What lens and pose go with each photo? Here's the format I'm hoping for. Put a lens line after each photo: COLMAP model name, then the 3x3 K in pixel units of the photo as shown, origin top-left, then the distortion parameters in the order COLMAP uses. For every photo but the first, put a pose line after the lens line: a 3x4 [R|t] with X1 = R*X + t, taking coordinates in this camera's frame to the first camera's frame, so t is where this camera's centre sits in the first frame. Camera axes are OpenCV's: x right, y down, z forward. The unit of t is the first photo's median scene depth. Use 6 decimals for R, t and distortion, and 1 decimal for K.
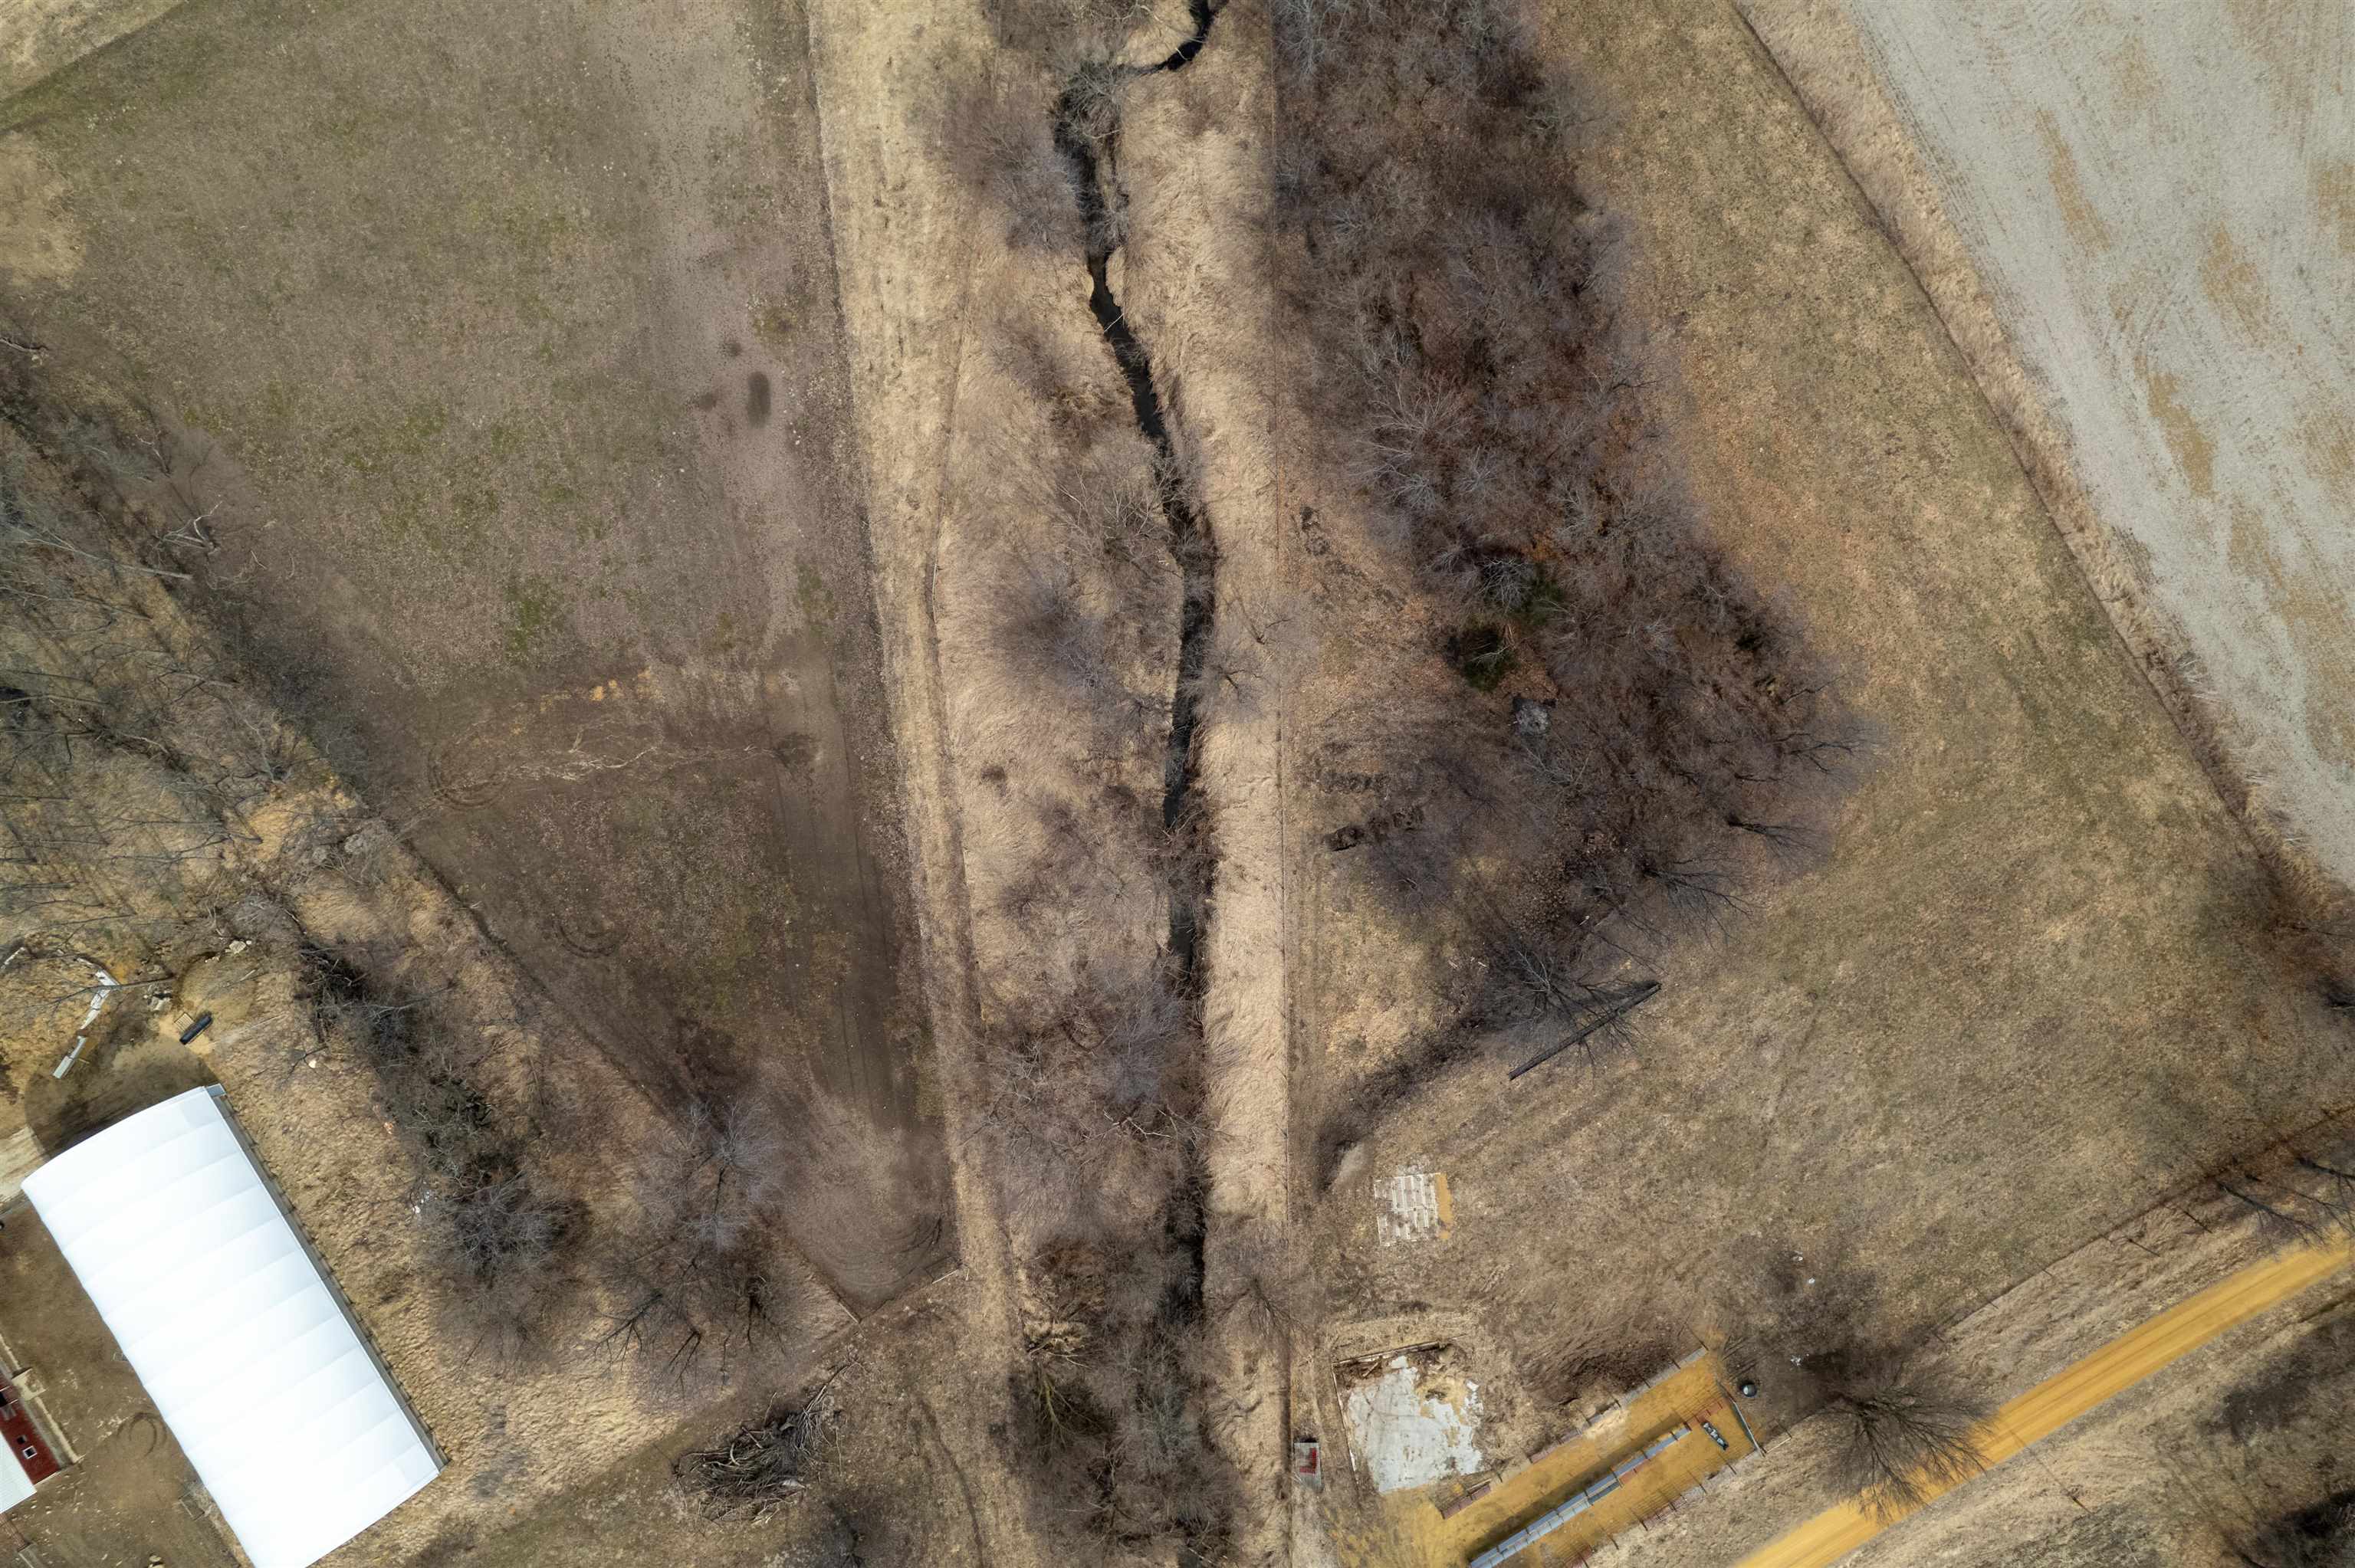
lens RADIAL K [[1516.3, 0, 1184.1], [0, 1516.3, 832.1], [0, 0, 1]] dist [-0.094909, 0.093701]
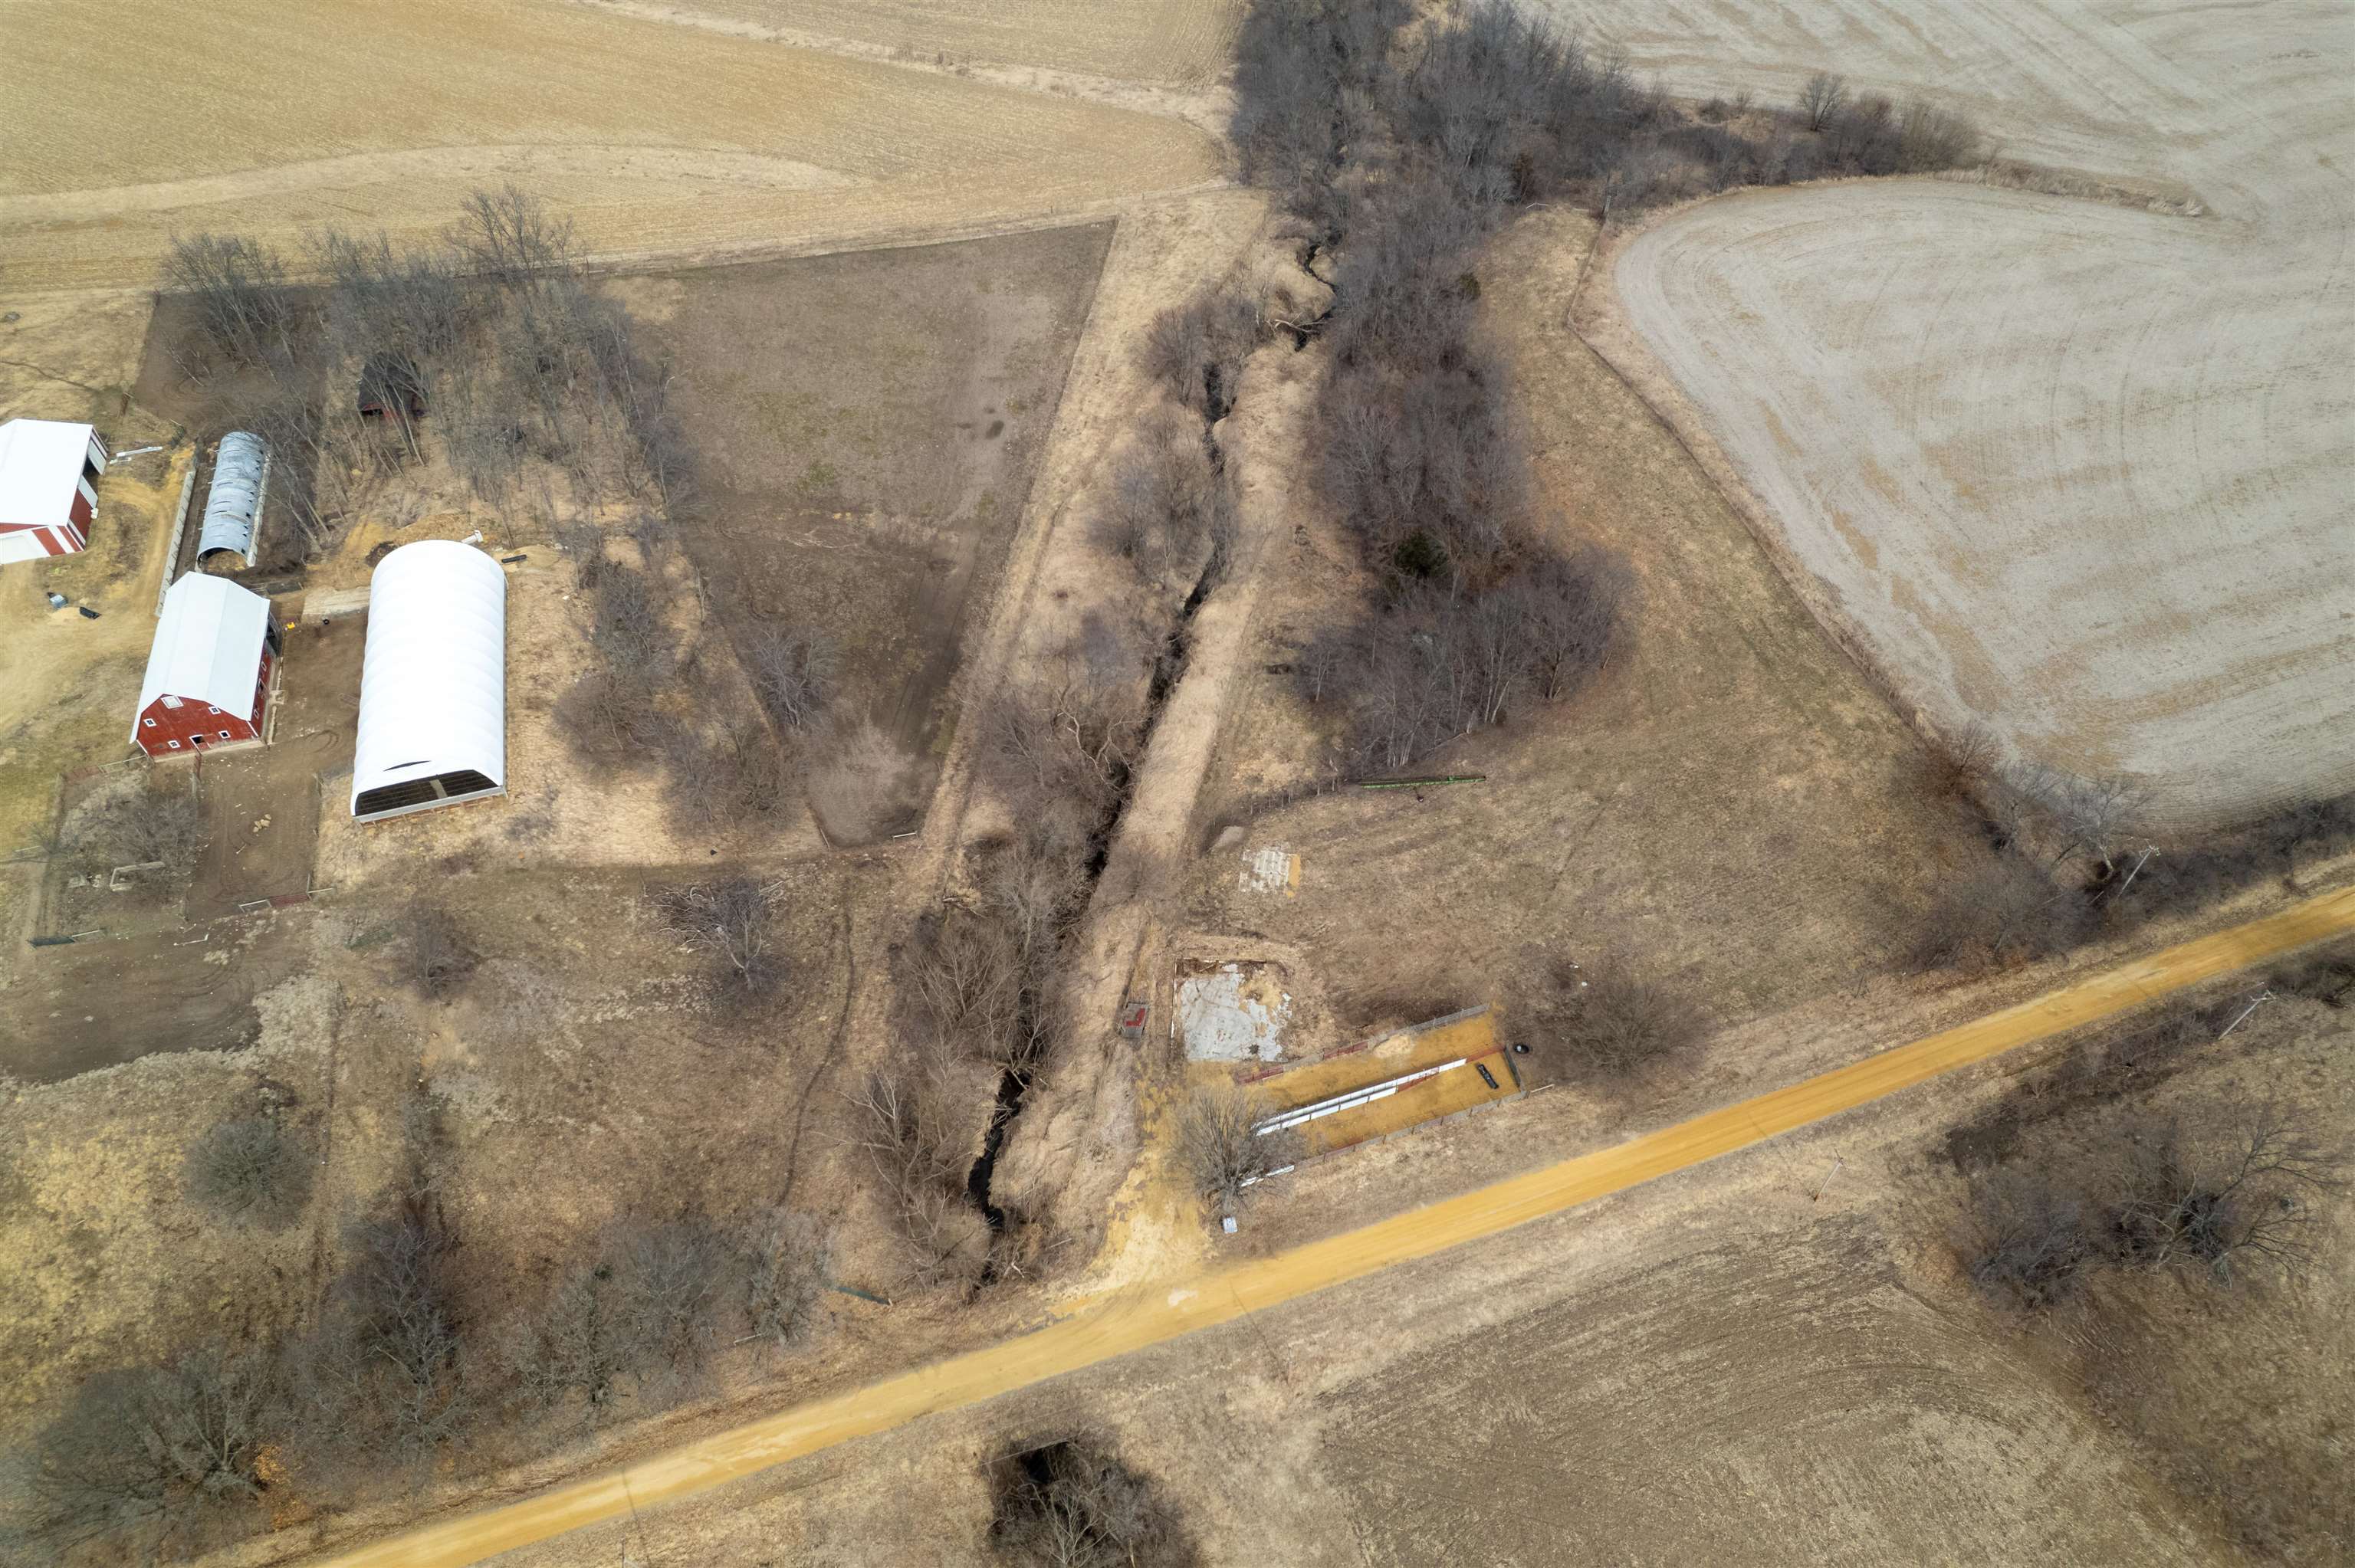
lens RADIAL K [[1505.2, 0, 1192.4], [0, 1505.2, 801.2], [0, 0, 1]] dist [-0.074089, 0.066032]
pose [[0.967966, 0.193035, -0.160559, 0.282032], [-0.251002, 0.727906, -0.638084, 1.035339], [-0.006301, 0.657944, 0.753040, 0.006039]]
